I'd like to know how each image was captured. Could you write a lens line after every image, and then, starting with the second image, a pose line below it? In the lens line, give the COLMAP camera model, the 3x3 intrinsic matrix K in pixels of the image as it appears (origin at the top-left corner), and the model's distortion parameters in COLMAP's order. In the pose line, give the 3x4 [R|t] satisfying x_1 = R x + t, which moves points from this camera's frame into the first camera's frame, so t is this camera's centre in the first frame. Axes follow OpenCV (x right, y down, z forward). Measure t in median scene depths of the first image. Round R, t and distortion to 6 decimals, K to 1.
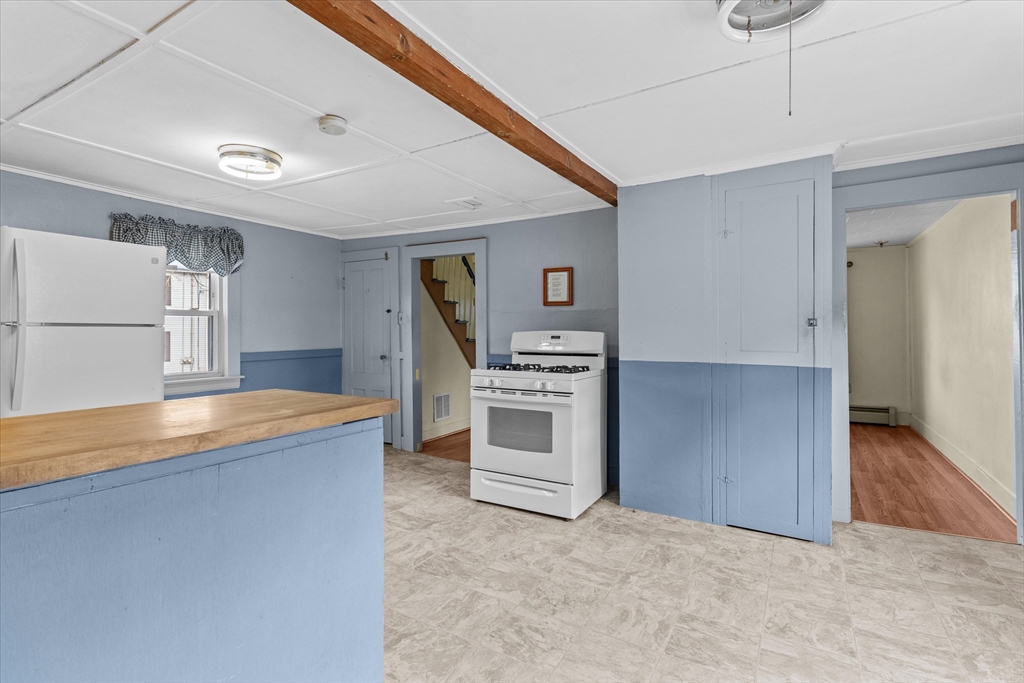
lens RADIAL K [[487.4, 0, 505.6], [0, 487.4, 332.7], [0, 0, 1]] dist [0.001755, 0.001609]
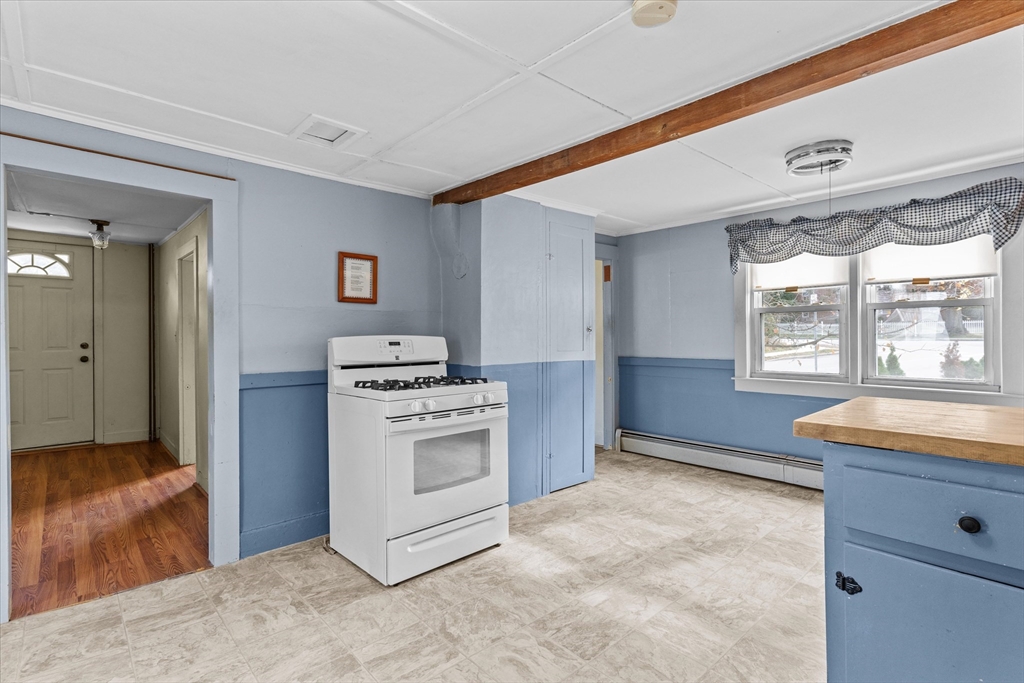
lens RADIAL K [[487.4, 0, 506.5], [0, 487.4, 339.8], [0, 0, 1]] dist [0.001755, 0.001609]
pose [[0.291603, -0.006548, 0.956517, -0.743508], [0.008416, 0.999955, 0.004279, 0.001346], [-0.956502, 0.006802, 0.291645, 0.730840]]
